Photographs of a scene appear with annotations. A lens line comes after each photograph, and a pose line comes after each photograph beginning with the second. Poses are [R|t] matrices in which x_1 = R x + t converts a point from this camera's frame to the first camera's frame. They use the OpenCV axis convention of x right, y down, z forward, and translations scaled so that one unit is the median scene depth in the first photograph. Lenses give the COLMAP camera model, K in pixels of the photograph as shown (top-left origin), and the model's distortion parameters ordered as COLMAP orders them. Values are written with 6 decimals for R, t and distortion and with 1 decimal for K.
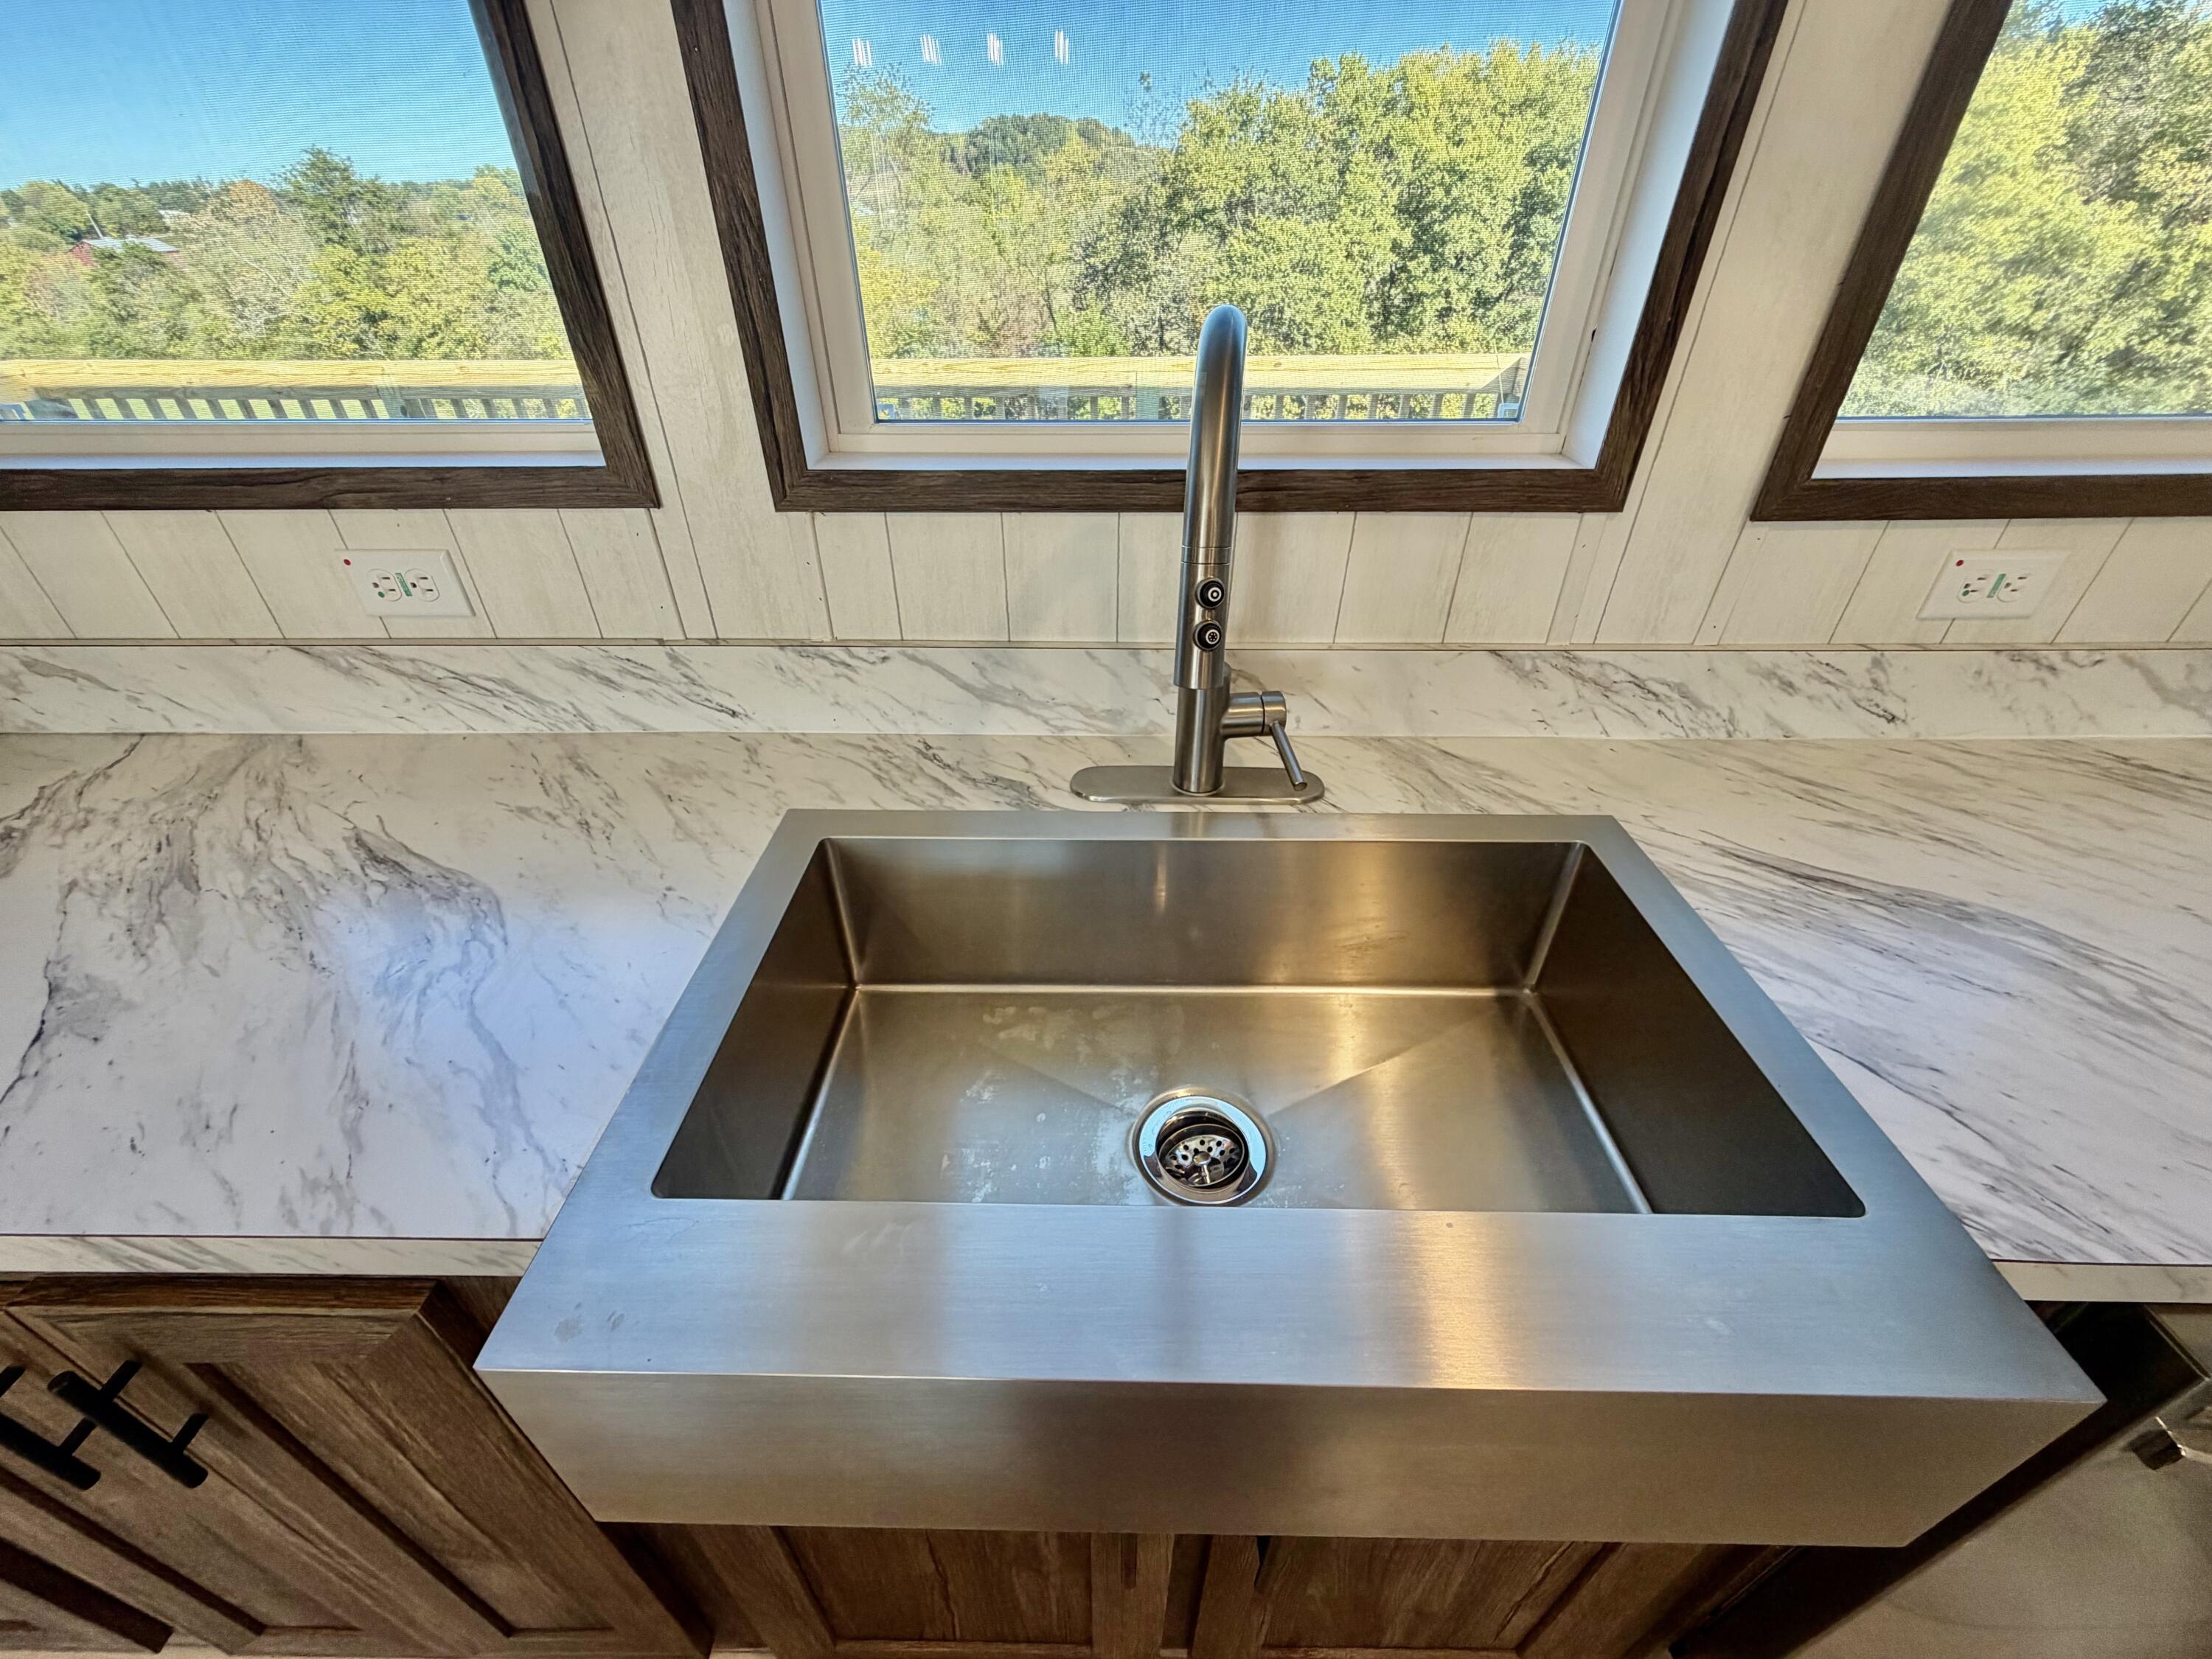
lens RADIAL K [[886.4, 0, 1106.0], [0, 886.4, 829.5], [0, 0, 1]] dist [0.001435, 0.000215]
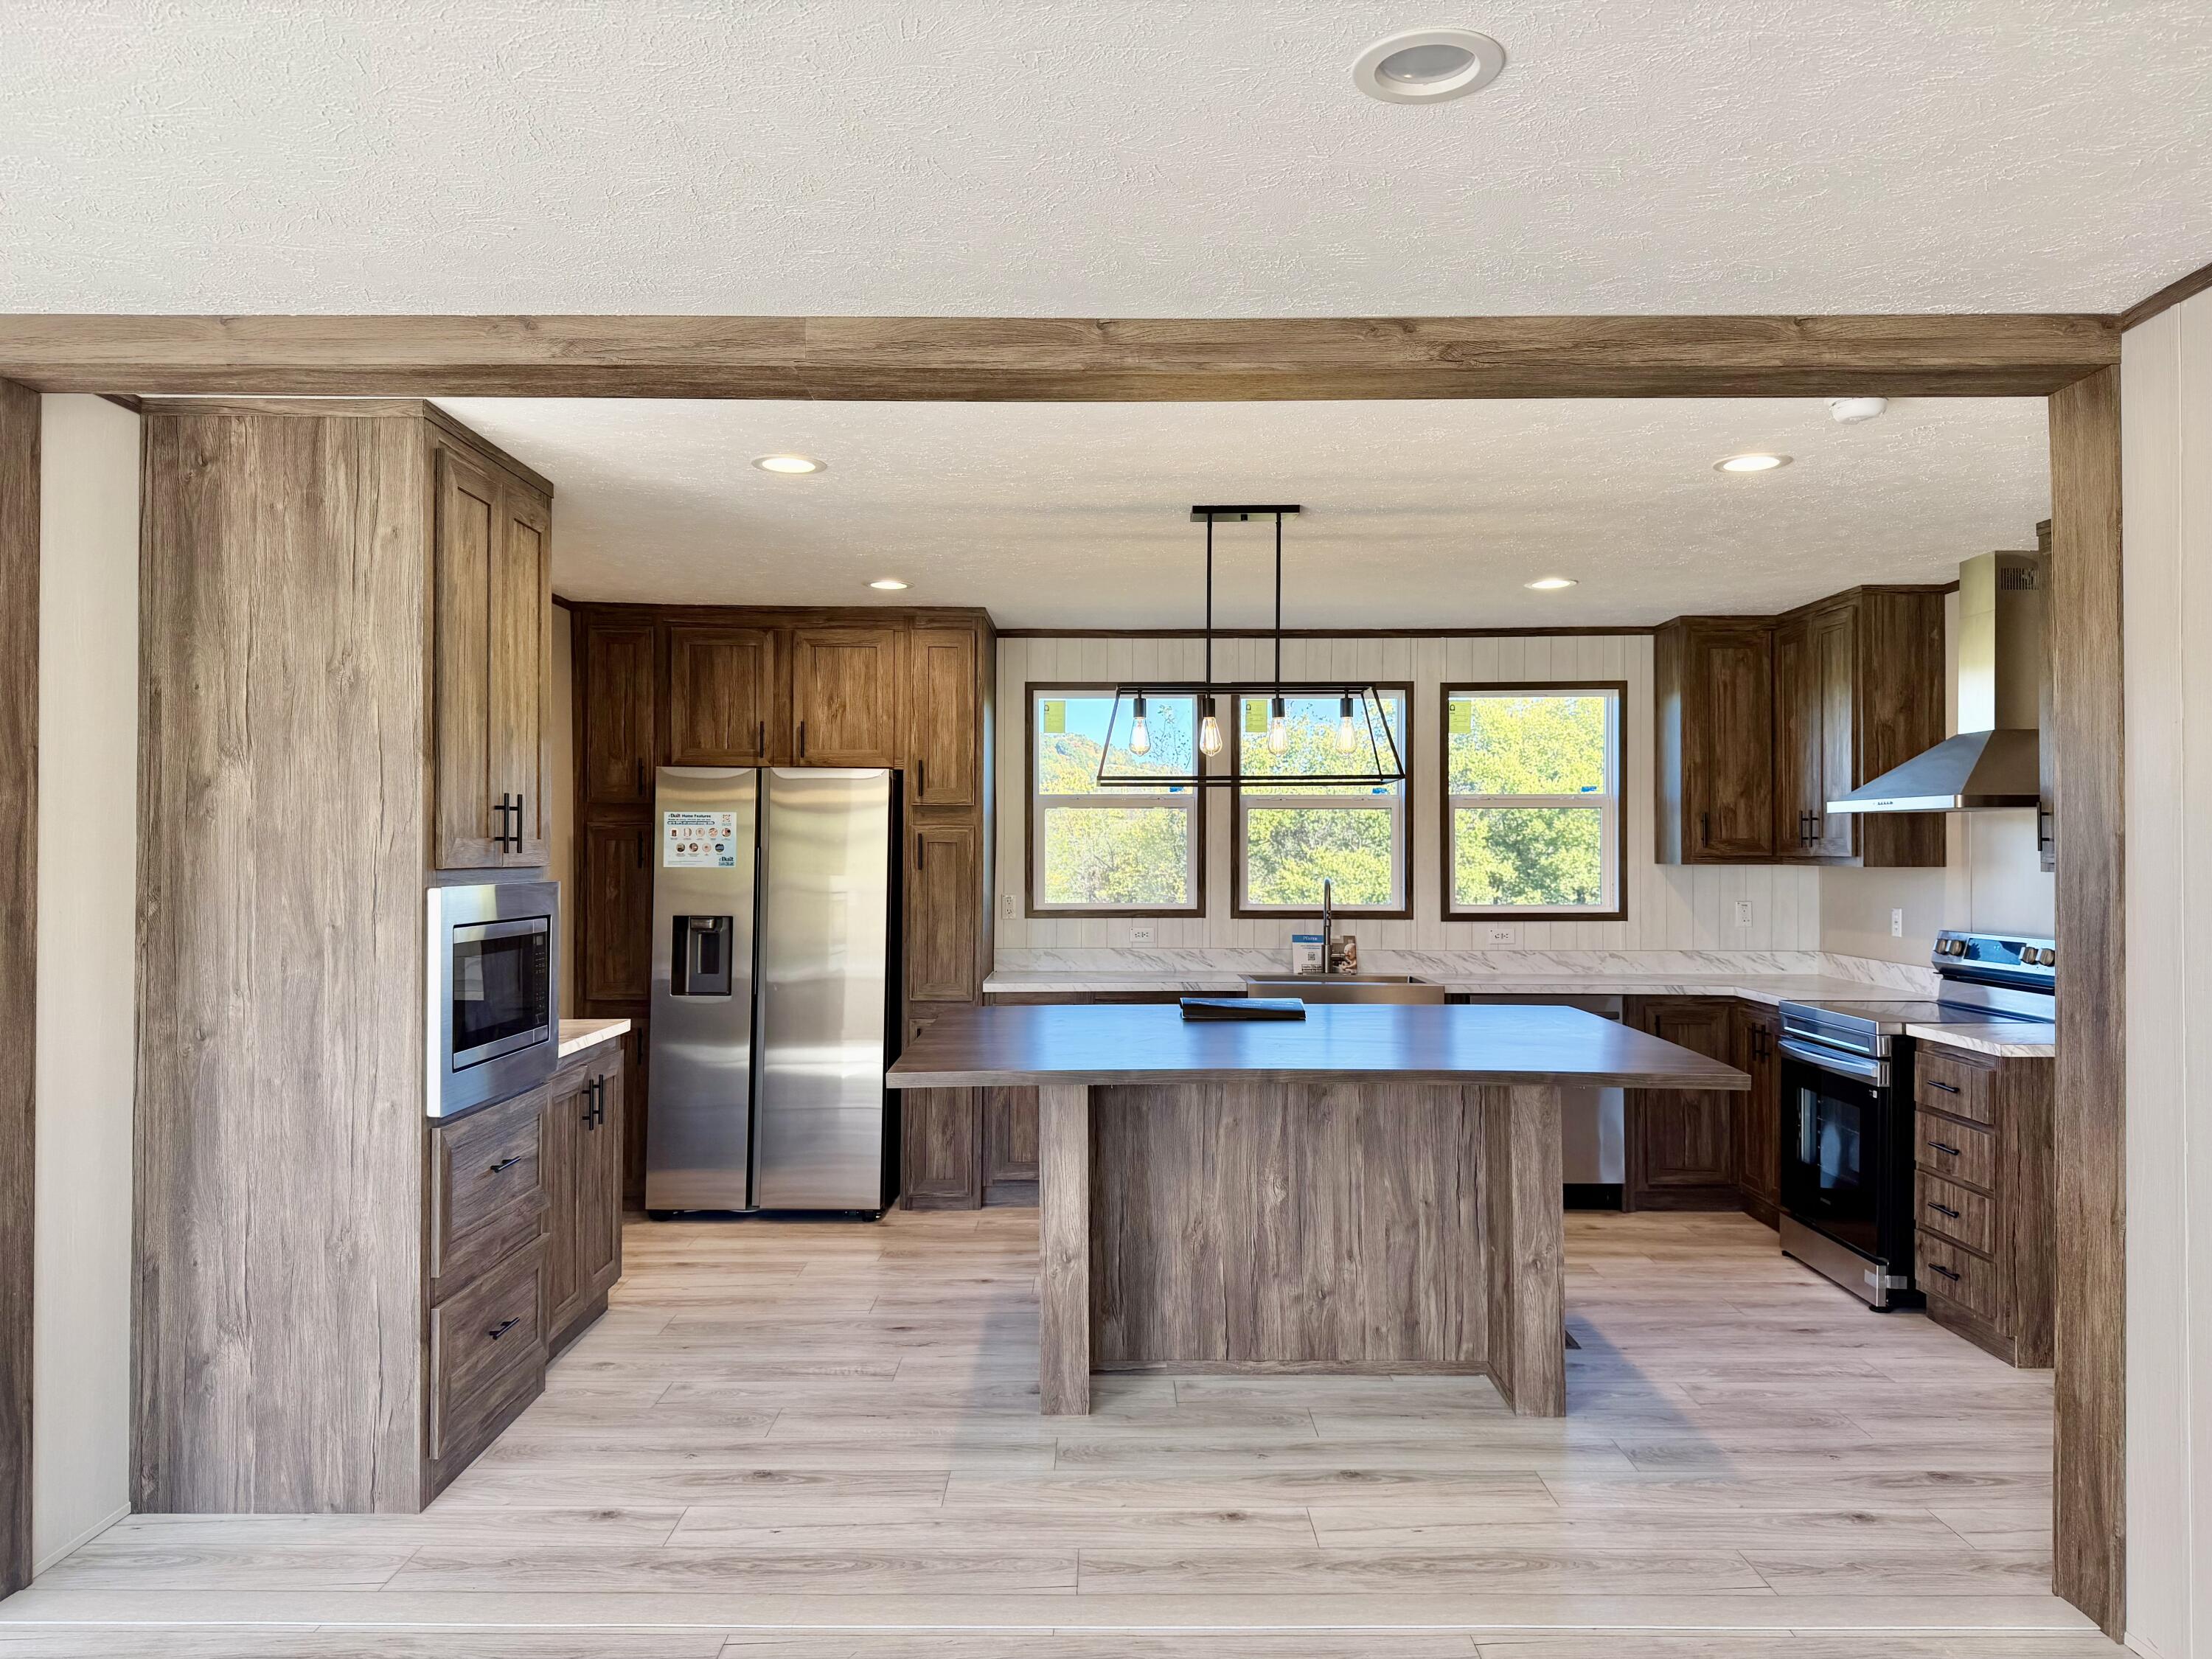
lens RADIAL K [[1564.3, 0, 1106.0], [0, 1564.3, 829.5], [0, 0, 1]] dist [0.091343, -0.140974]
pose [[0.999924, 0.007651, 0.009703, -0.028223], [-0.000673, 0.817834, -0.575454, 0.101115], [-0.012338, 0.575403, 0.817777, -0.151500]]
